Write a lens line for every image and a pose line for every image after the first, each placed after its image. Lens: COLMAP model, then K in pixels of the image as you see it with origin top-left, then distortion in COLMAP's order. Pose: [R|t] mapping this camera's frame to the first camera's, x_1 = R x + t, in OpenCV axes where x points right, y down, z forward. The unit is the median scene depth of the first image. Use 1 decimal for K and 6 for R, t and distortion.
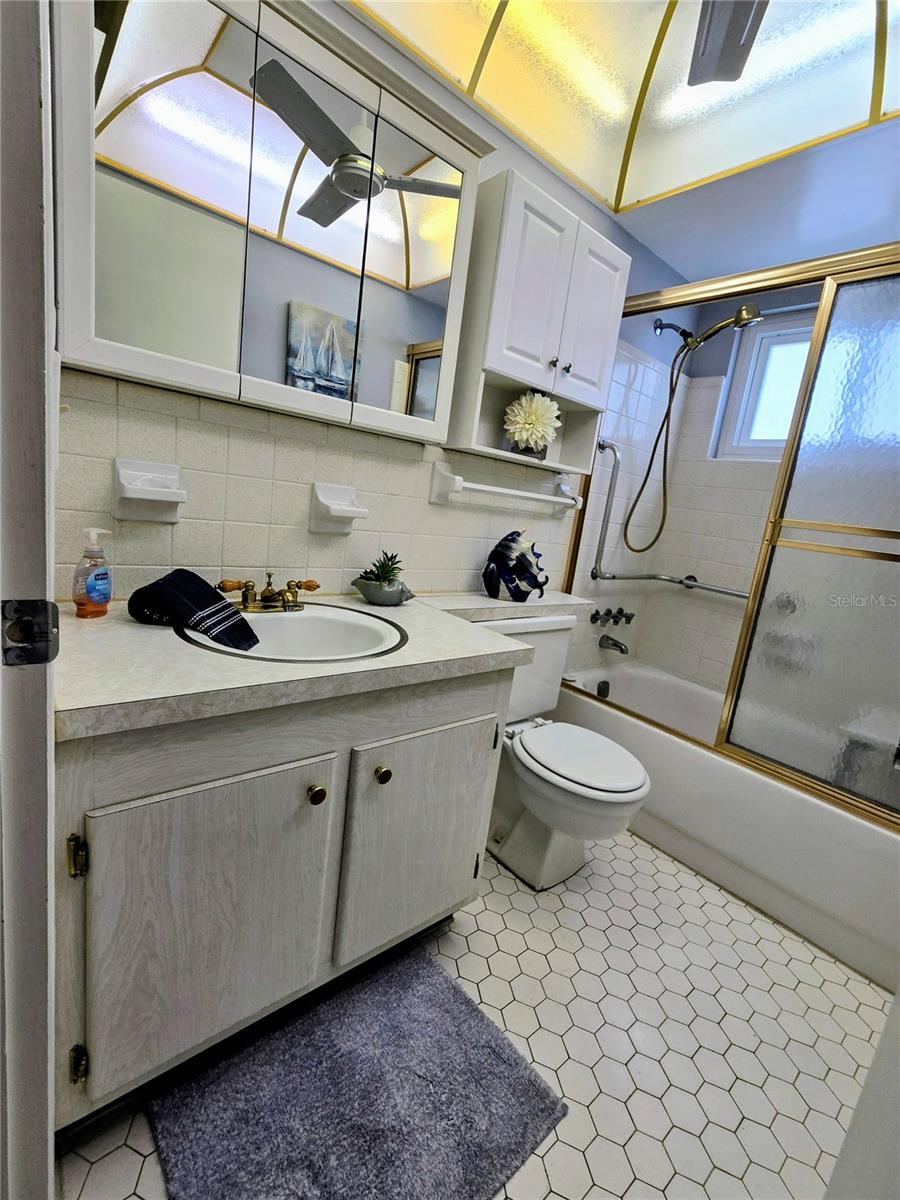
lens RADIAL K [[521.2, 0, 451.6], [0, 521.2, 600.6], [0, 0, 1]] dist [0.001532, -0.000304]
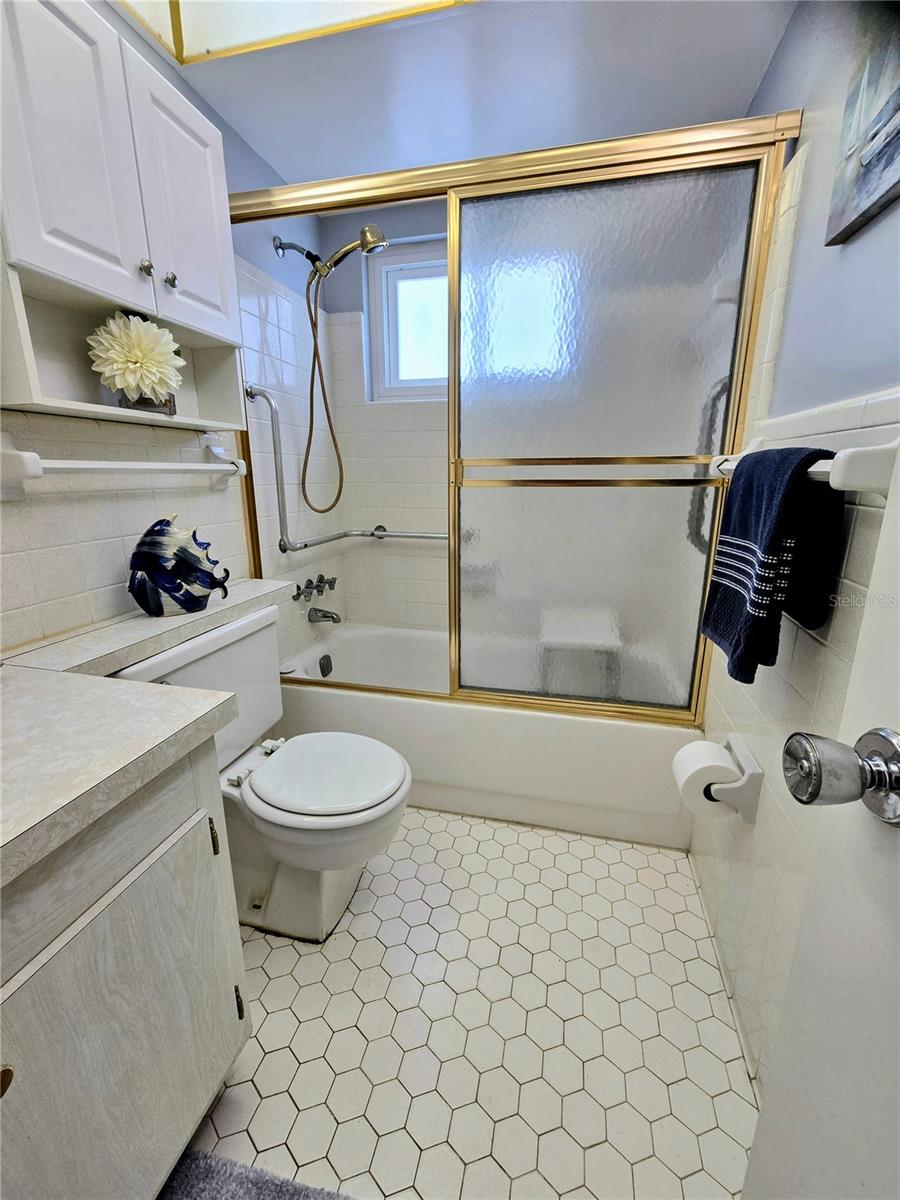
lens RADIAL K [[489.8, 0, 448.2], [0, 489.8, 594.9], [0, 0, 1]] dist [-0.002815, 0.001820]
pose [[0.804898, -0.268027, 0.529434, 0.058414], [0.218755, 0.963369, 0.155134, -0.054313], [-0.551621, -0.009051, 0.834046, 0.231891]]
